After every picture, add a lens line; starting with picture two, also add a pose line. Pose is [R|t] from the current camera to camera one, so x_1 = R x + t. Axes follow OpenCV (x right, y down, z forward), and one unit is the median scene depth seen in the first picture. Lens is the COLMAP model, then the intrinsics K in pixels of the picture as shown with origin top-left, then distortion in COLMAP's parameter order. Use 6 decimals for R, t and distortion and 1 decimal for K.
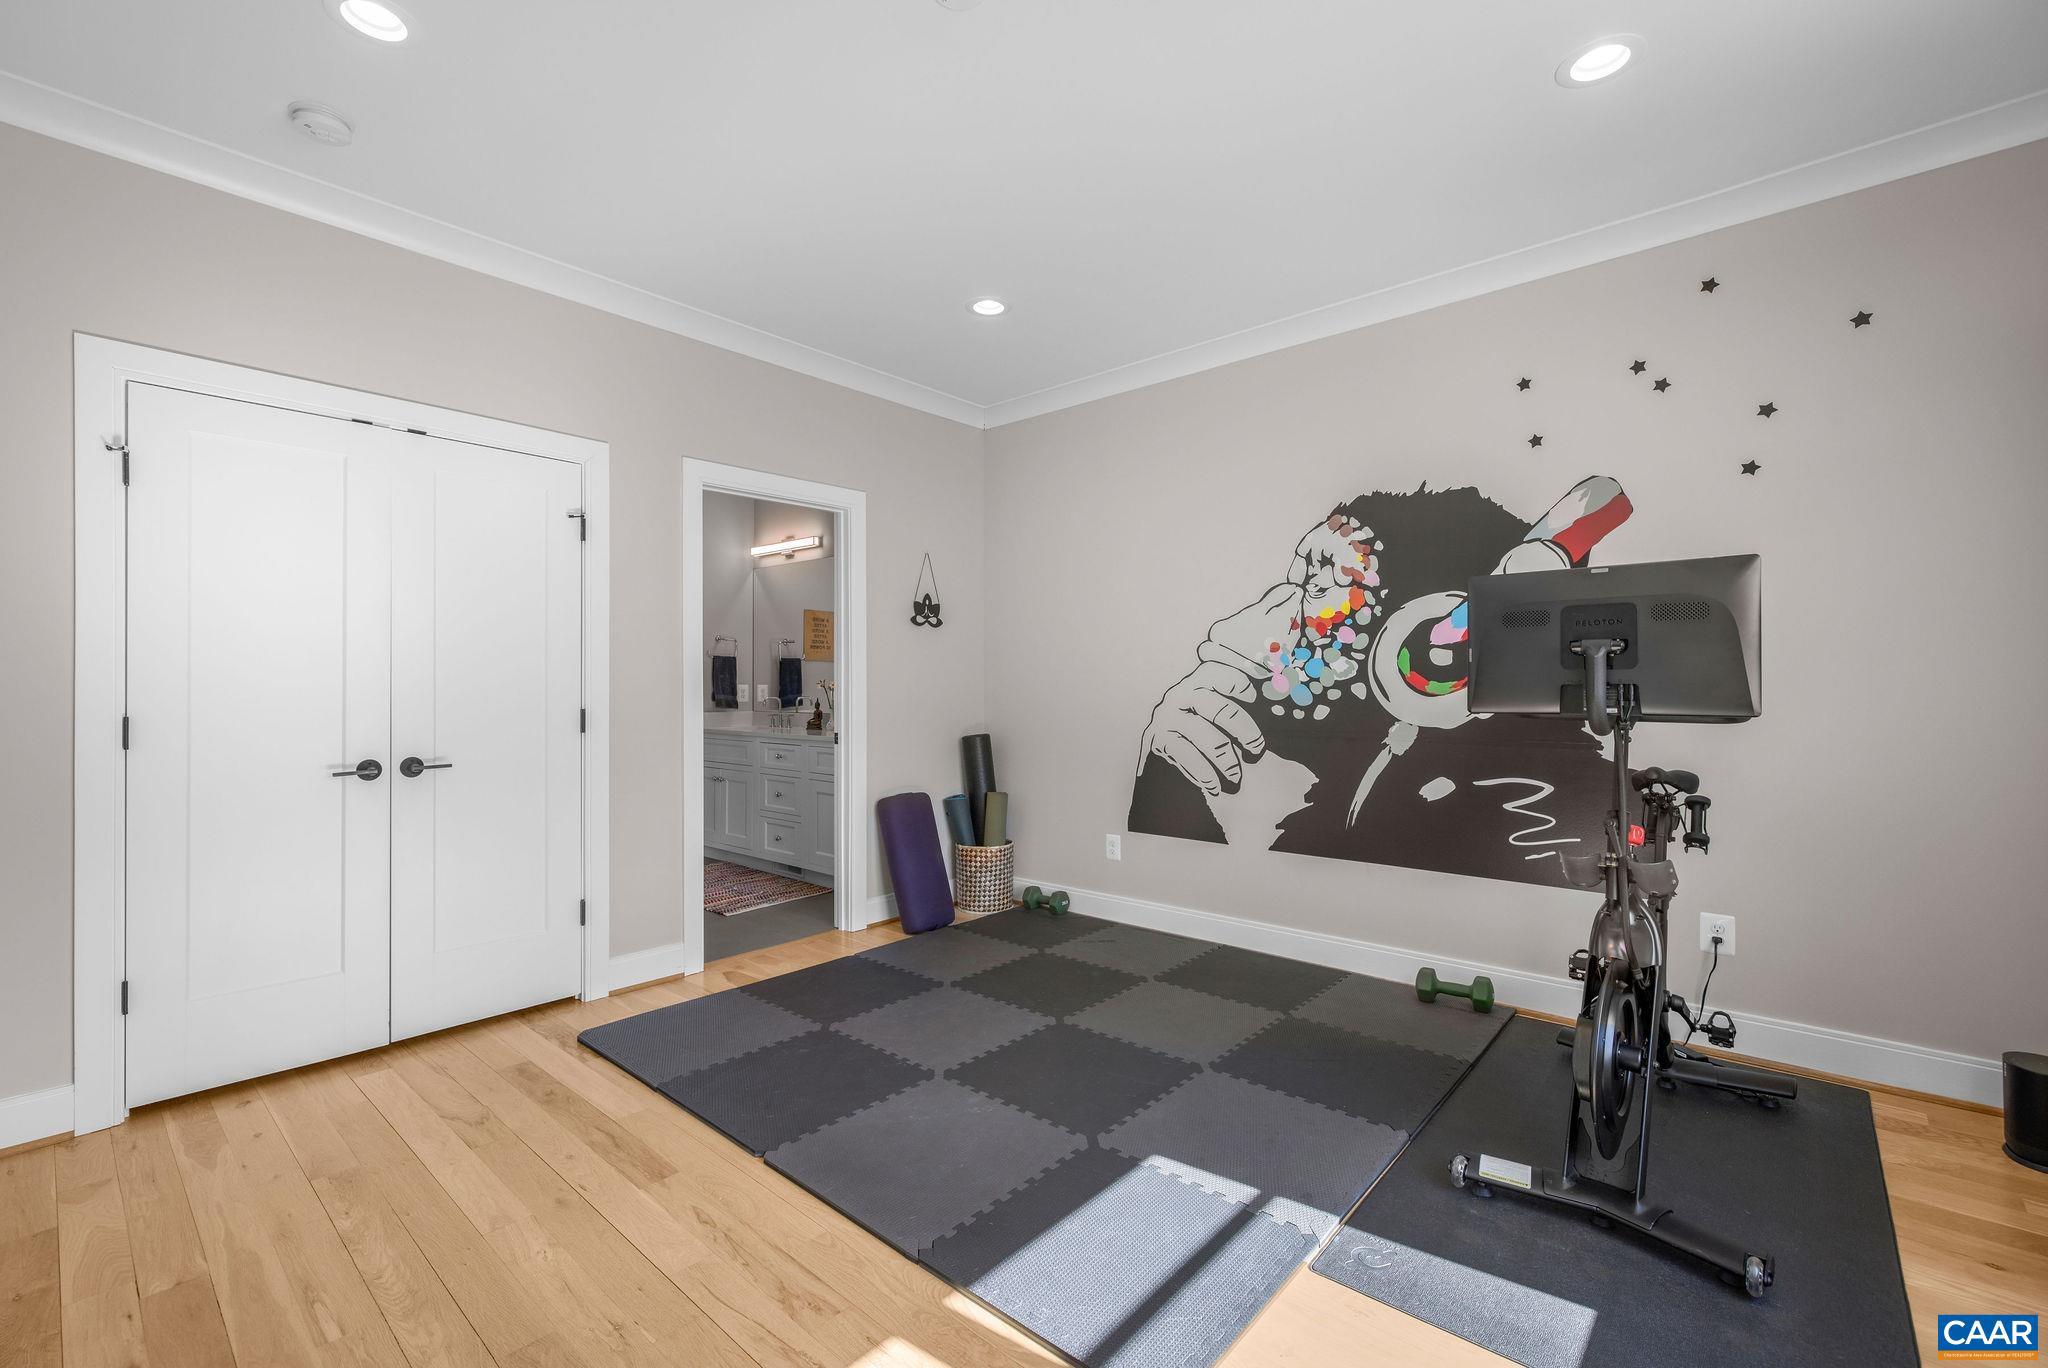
lens RADIAL K [[880.3, 0, 1029.0], [0, 880.3, 685.6], [0, 0, 1]] dist [-0.000462, 0.000027]
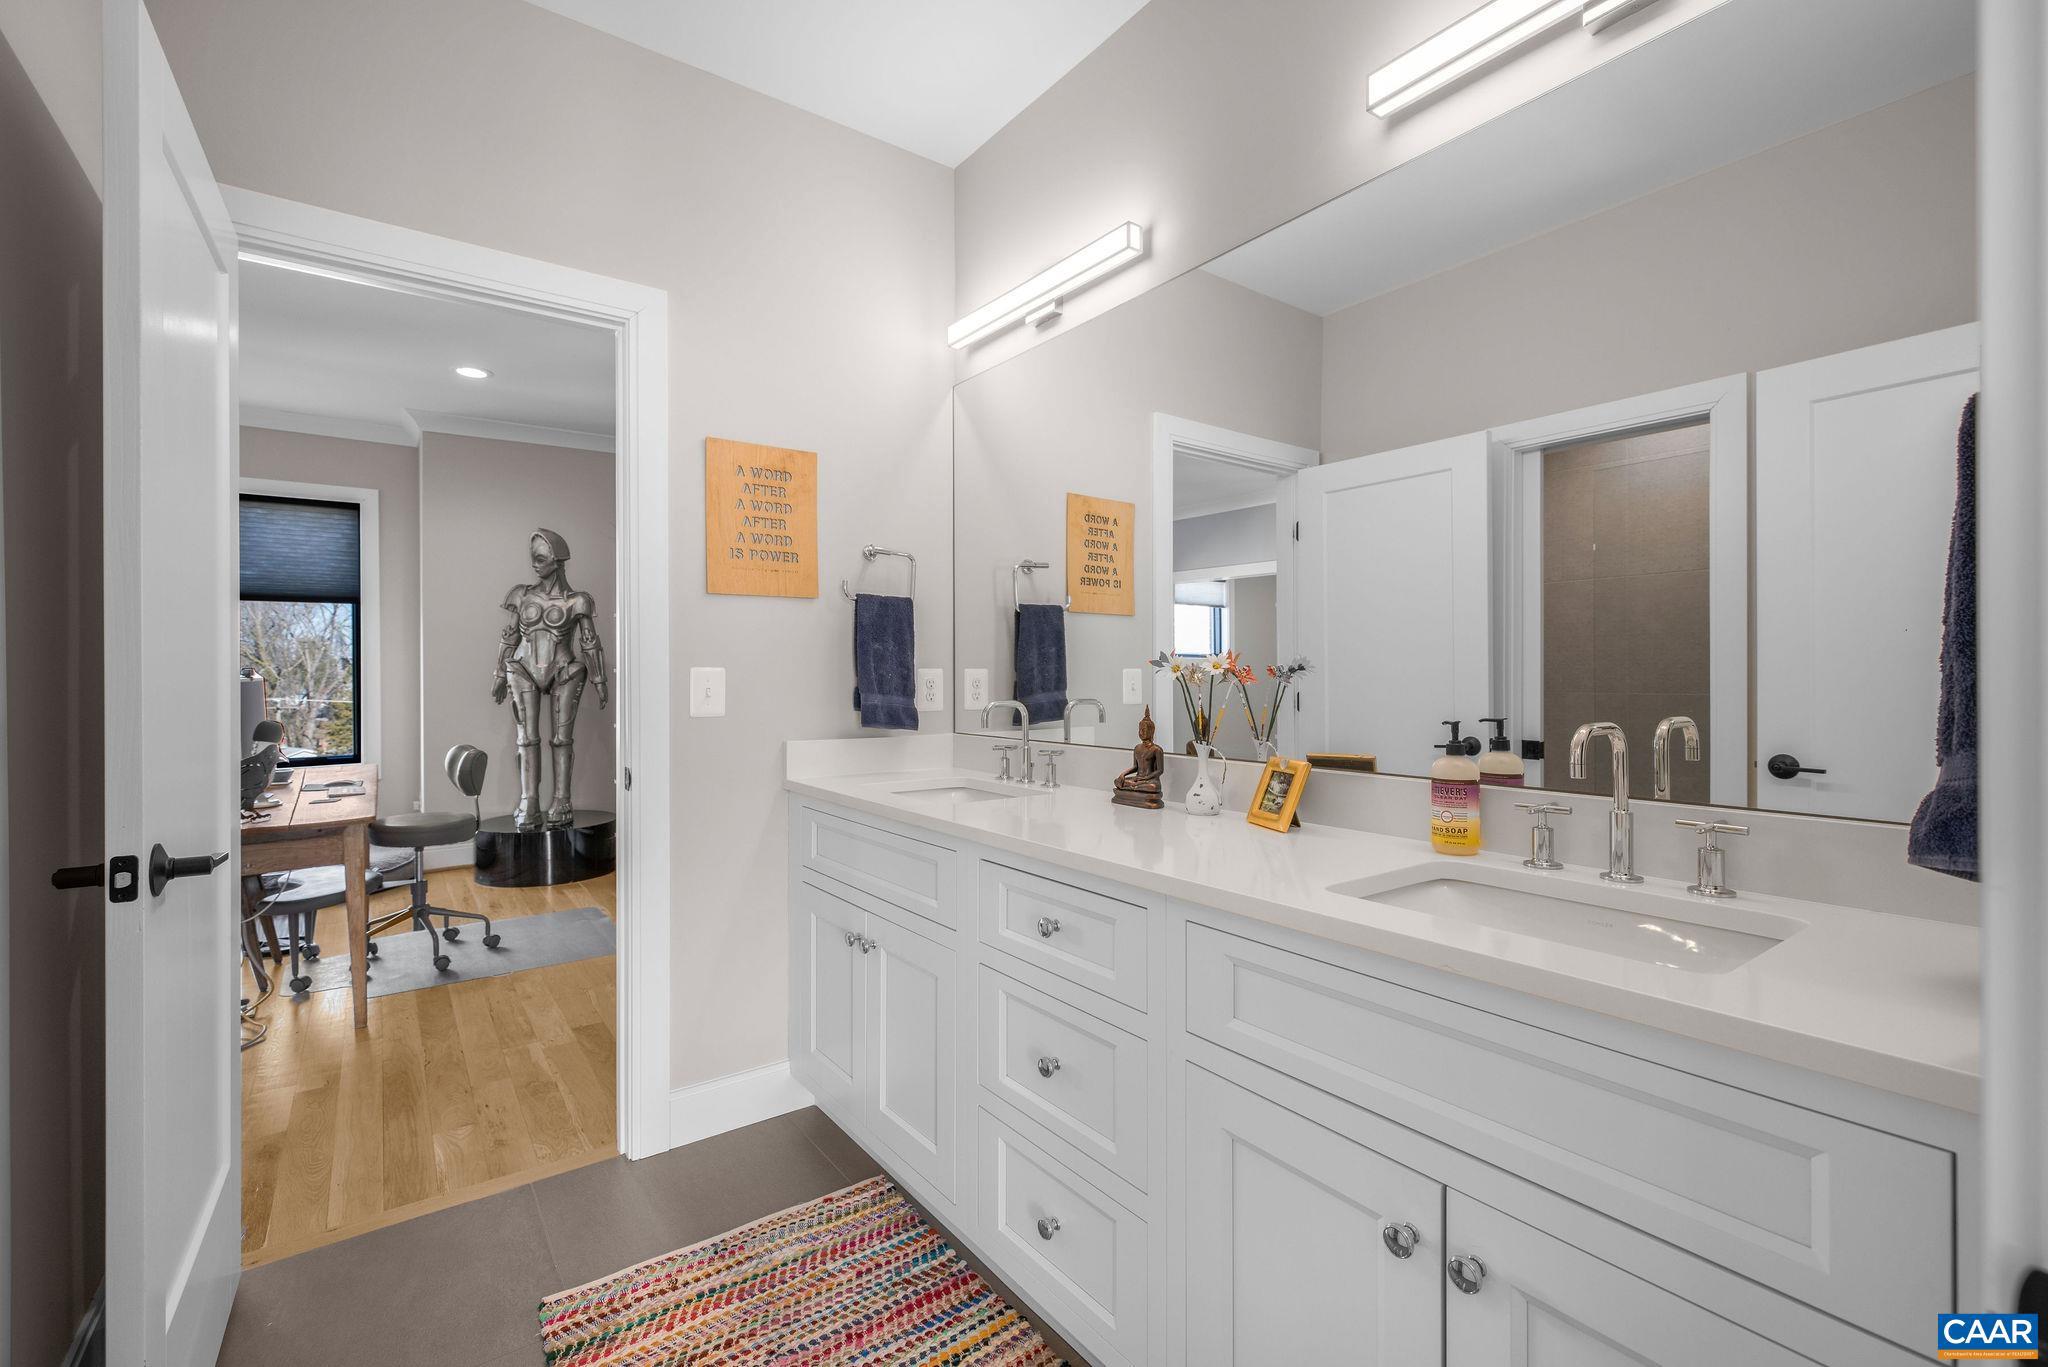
lens RADIAL K [[880.3, 0, 1044.3], [0, 880.3, 666.6], [0, 0, 1]] dist [-0.000462, 0.000027]
pose [[0.981259, -0.004463, -0.192641, -0.199161], [0.002742, 0.999954, -0.009201, 0.002113], [0.192674, 0.008500, 0.981226, 0.624755]]
